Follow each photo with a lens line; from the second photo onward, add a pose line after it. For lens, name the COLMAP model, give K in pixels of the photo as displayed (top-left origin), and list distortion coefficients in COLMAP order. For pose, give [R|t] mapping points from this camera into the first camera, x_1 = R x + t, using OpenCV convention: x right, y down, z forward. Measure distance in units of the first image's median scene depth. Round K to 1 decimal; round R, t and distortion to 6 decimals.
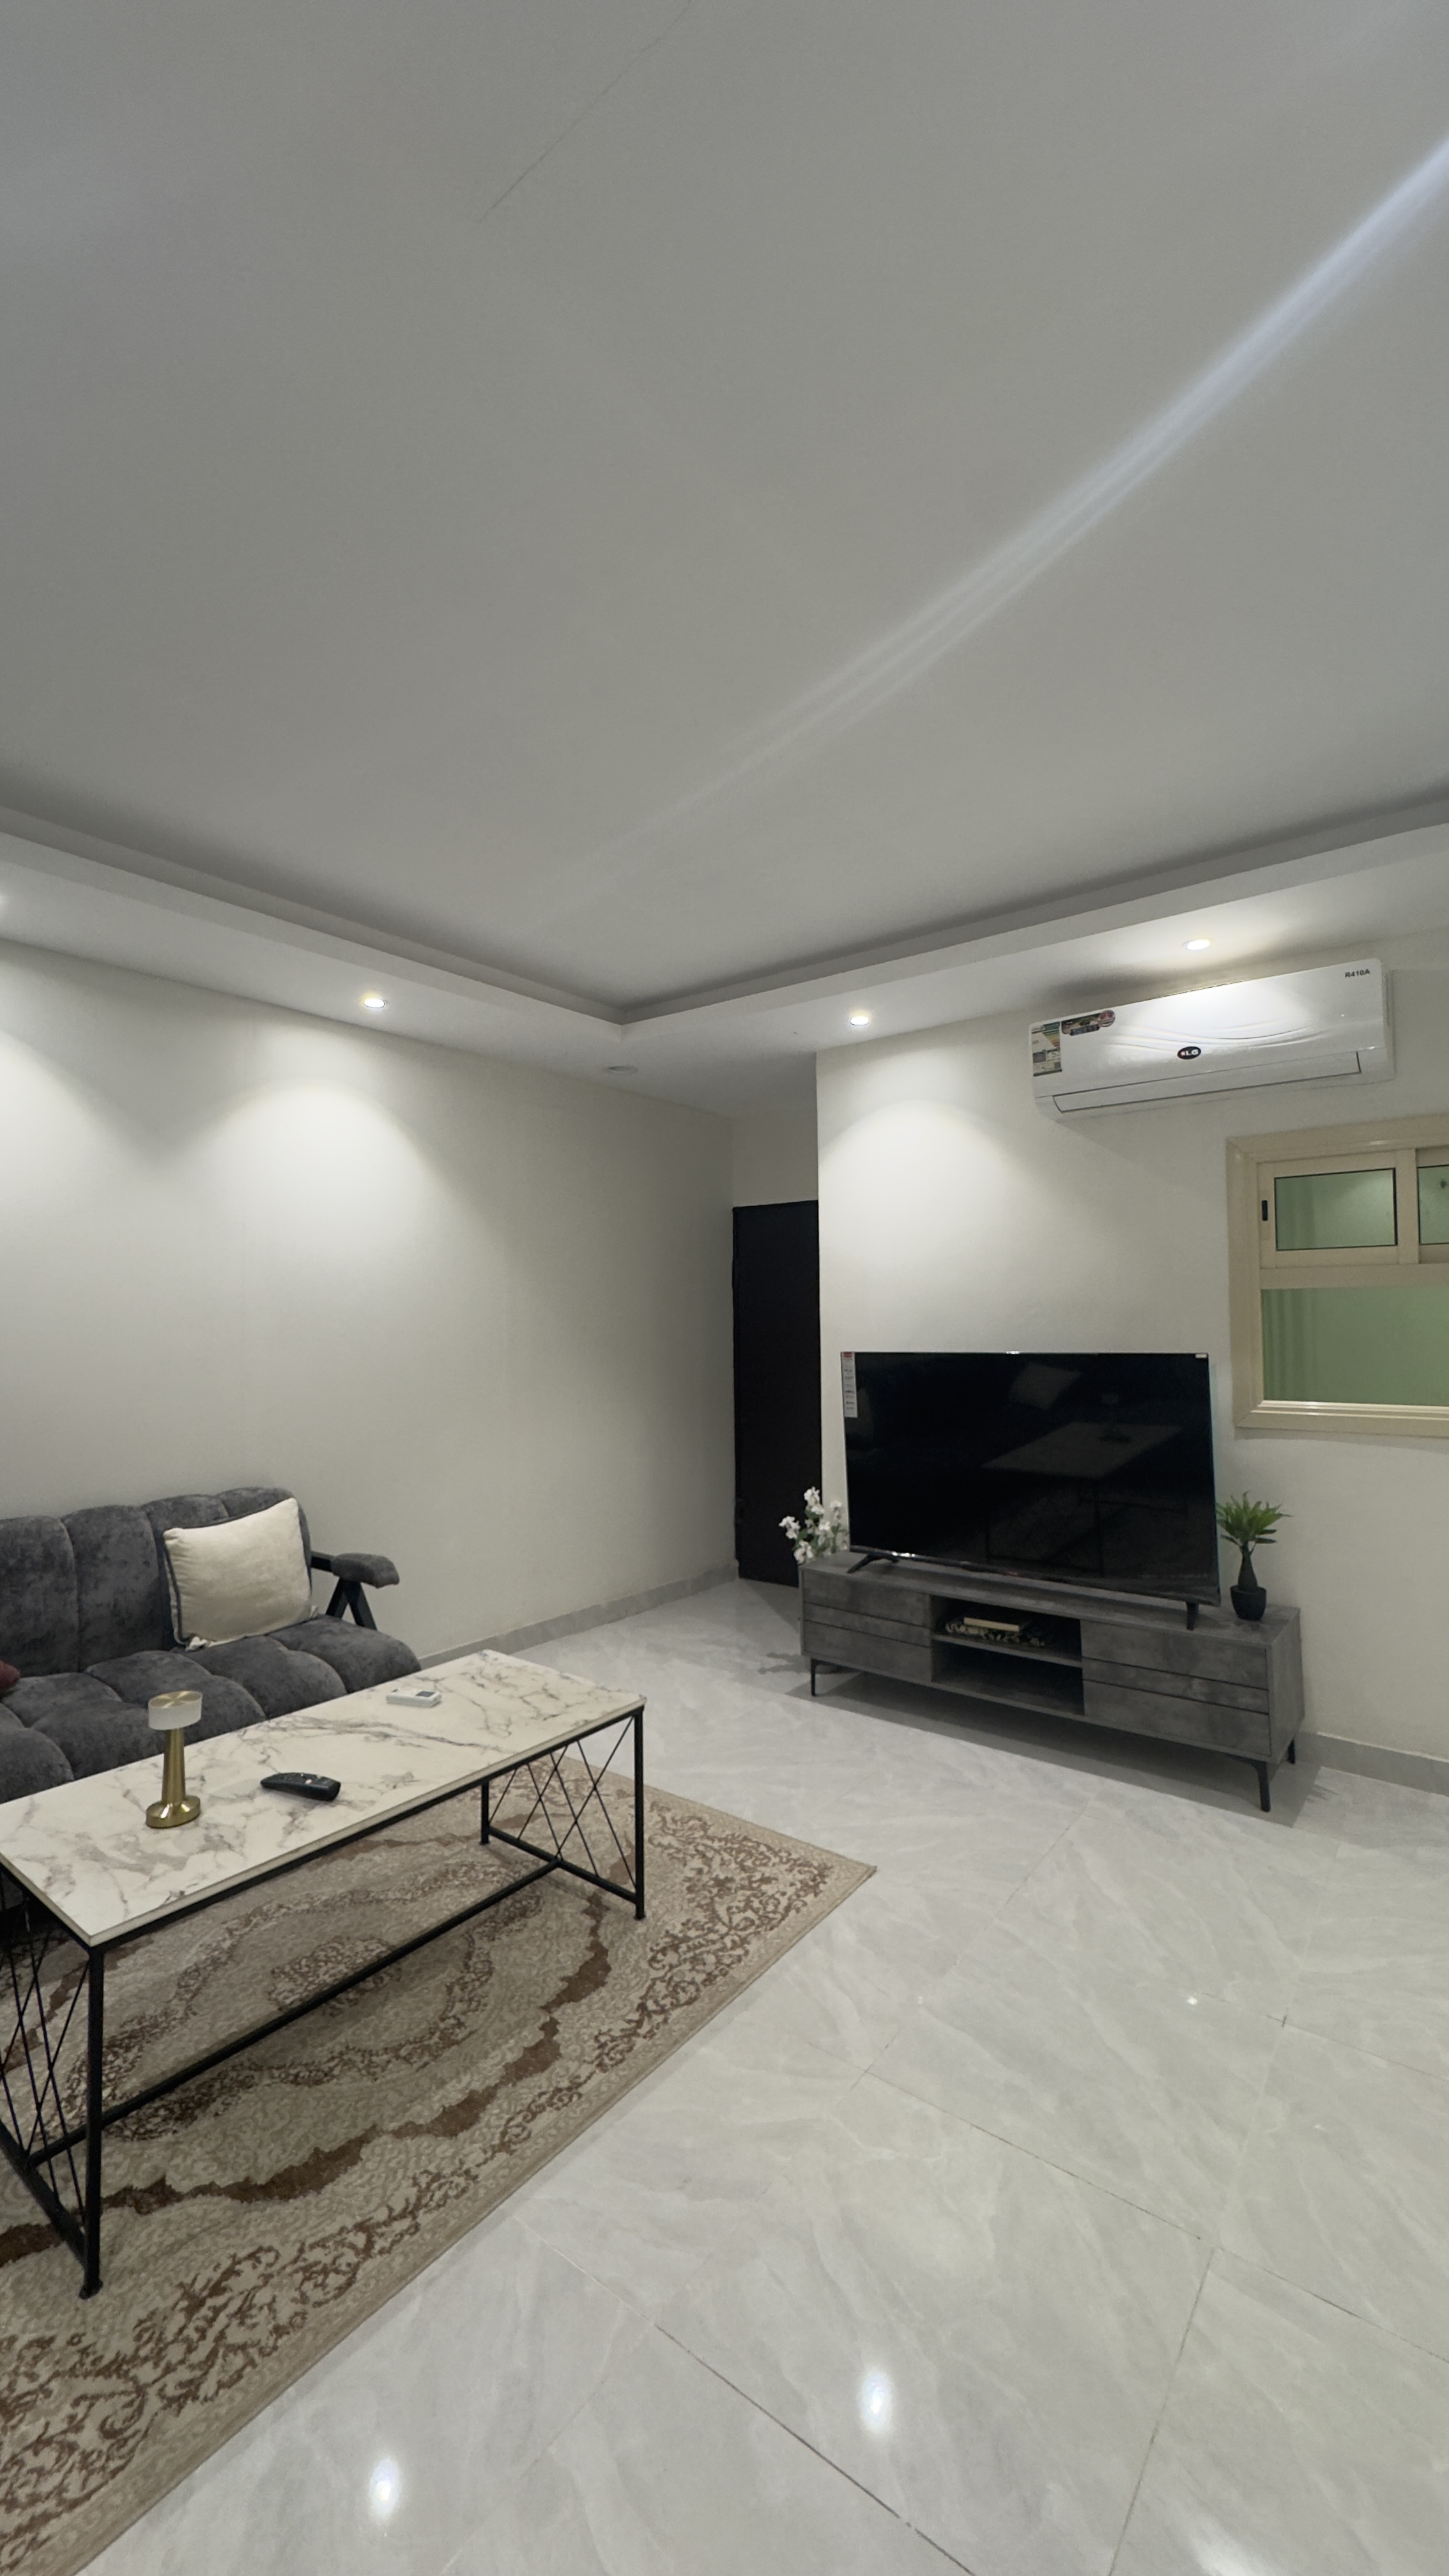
lens RADIAL K [[1032.6, 0, 723.5], [0, 1032.6, 1287.3], [0, 0, 1]] dist [0.000056, 0.000004]
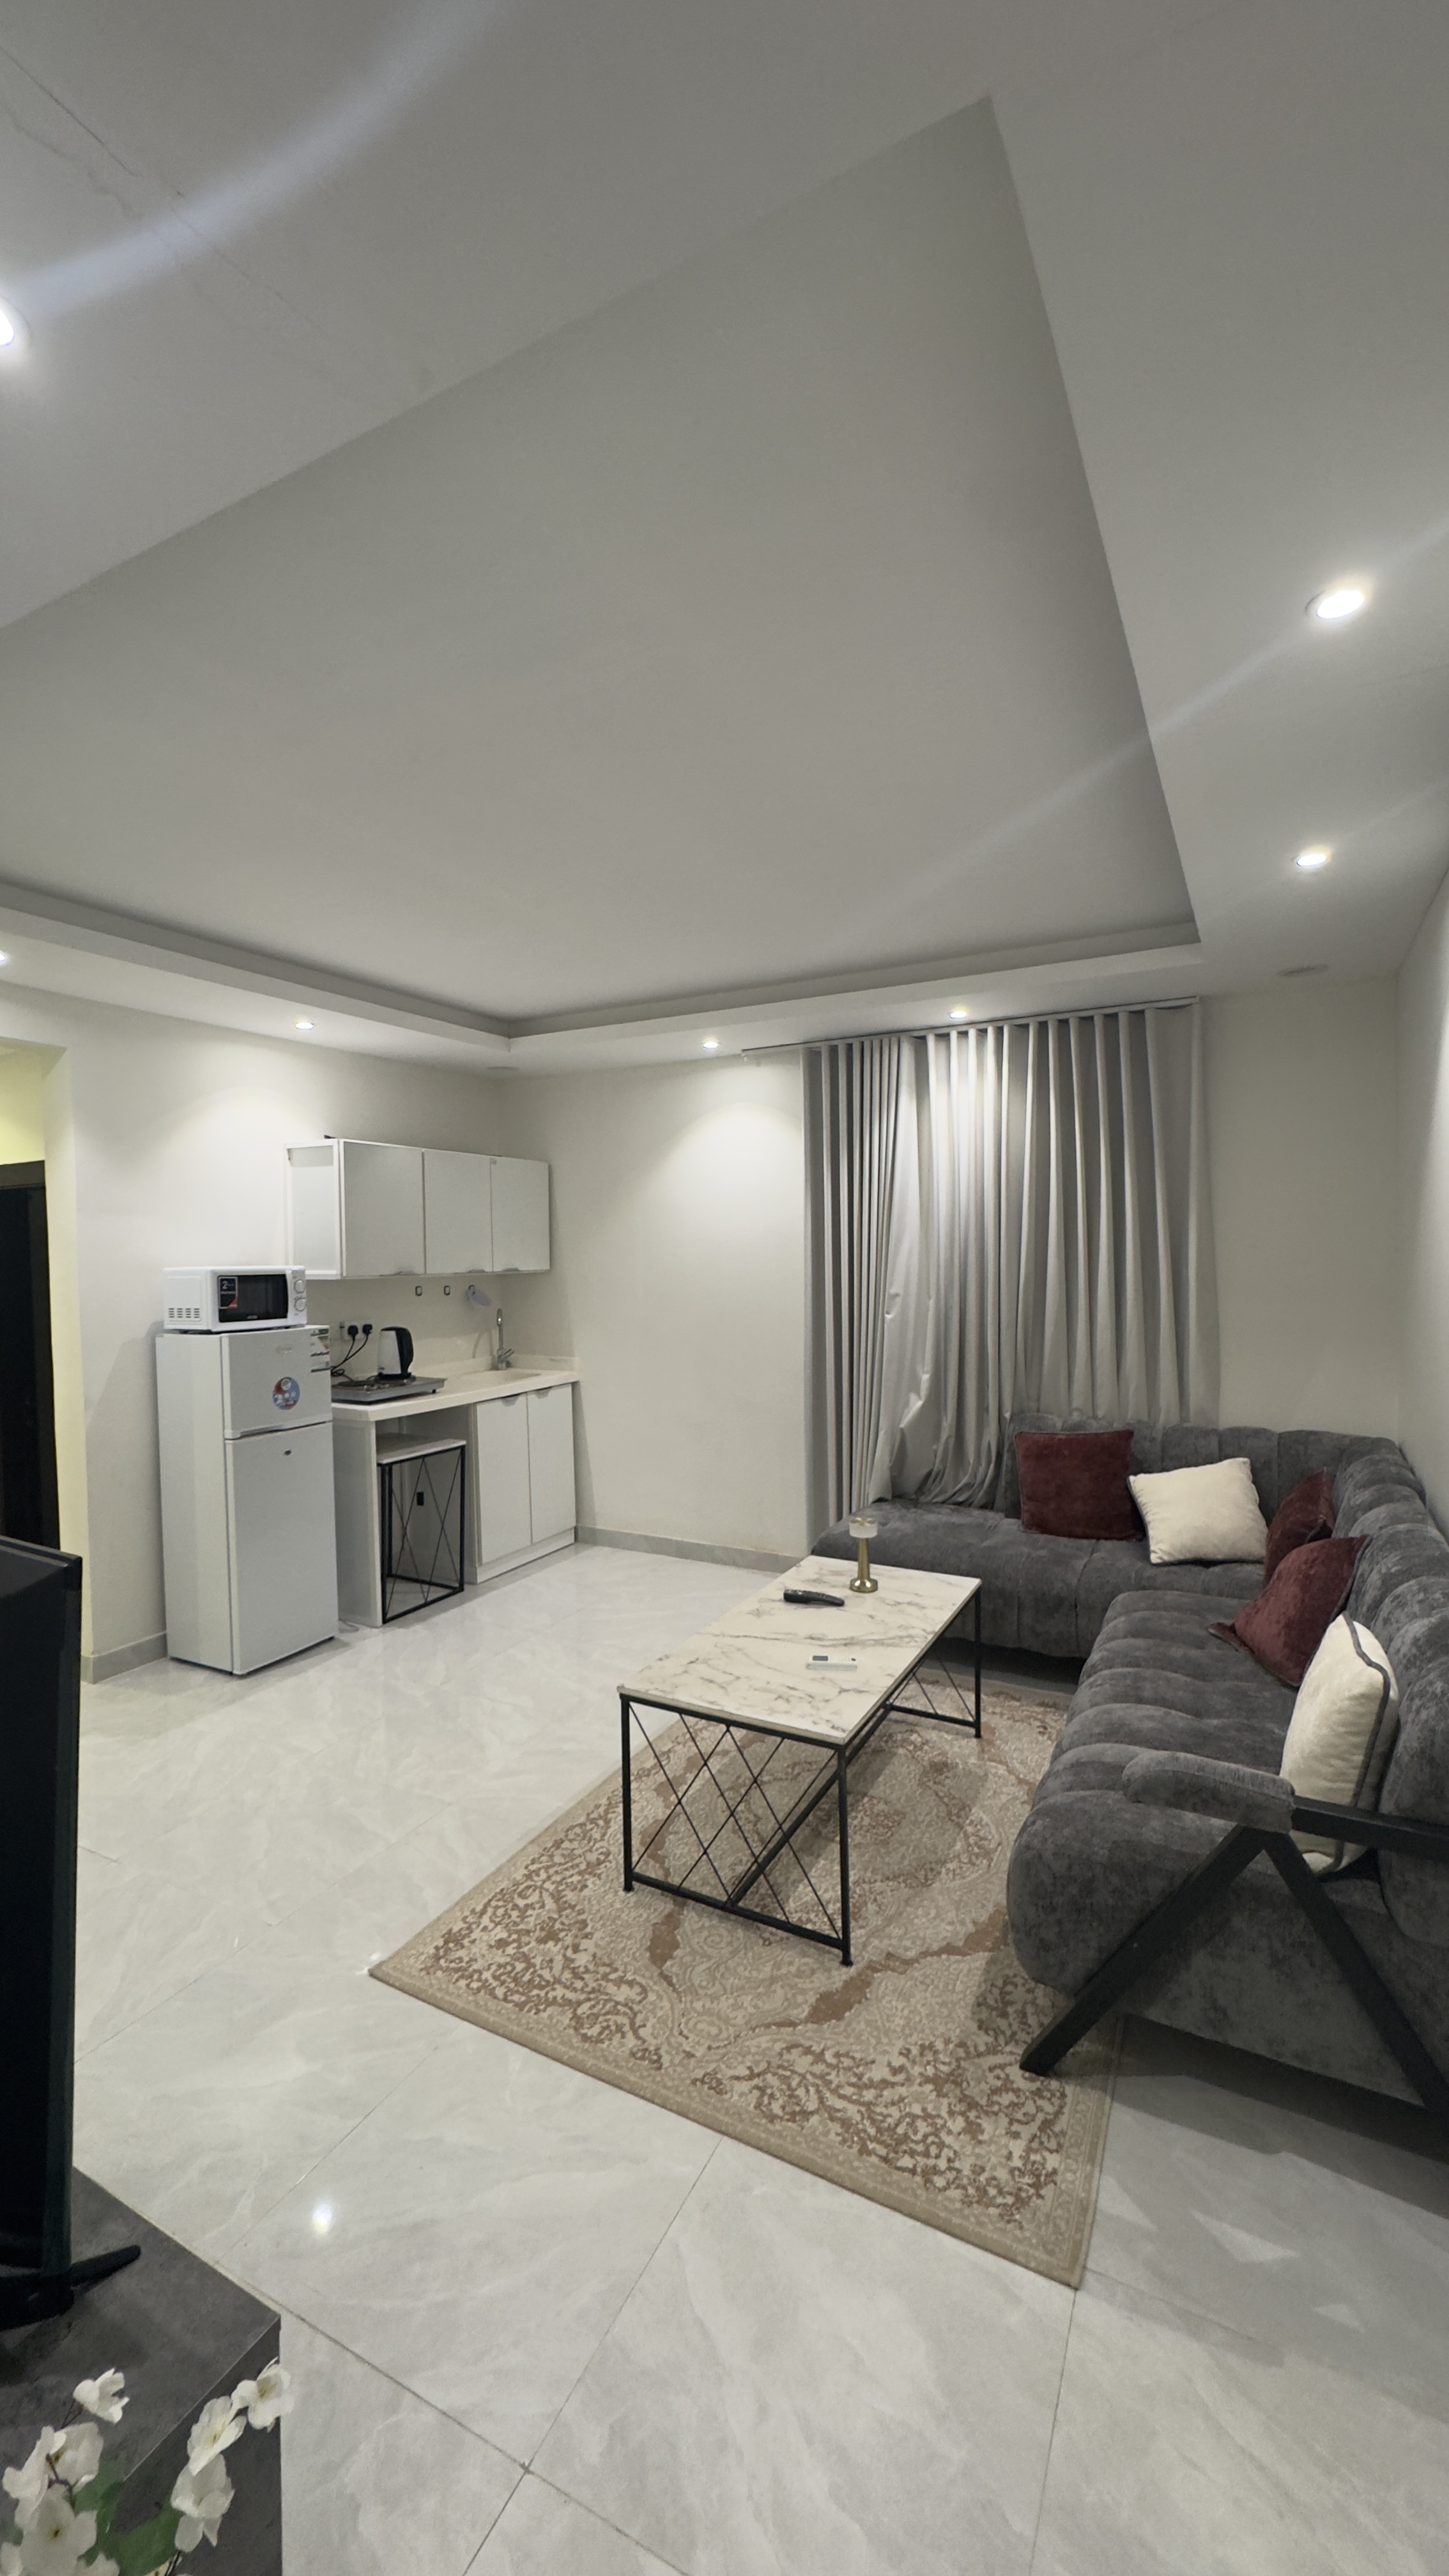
lens RADIAL K [[1032.6, 0, 719.4], [0, 1032.6, 1284.7], [0, 0, 1]] dist [0.000056, 0.000004]
pose [[-0.983808, 0.031498, -0.176434, -0.006096], [0.030527, 0.999500, 0.008211, -0.009546], [0.176604, 0.002692, -0.984278, 2.045226]]
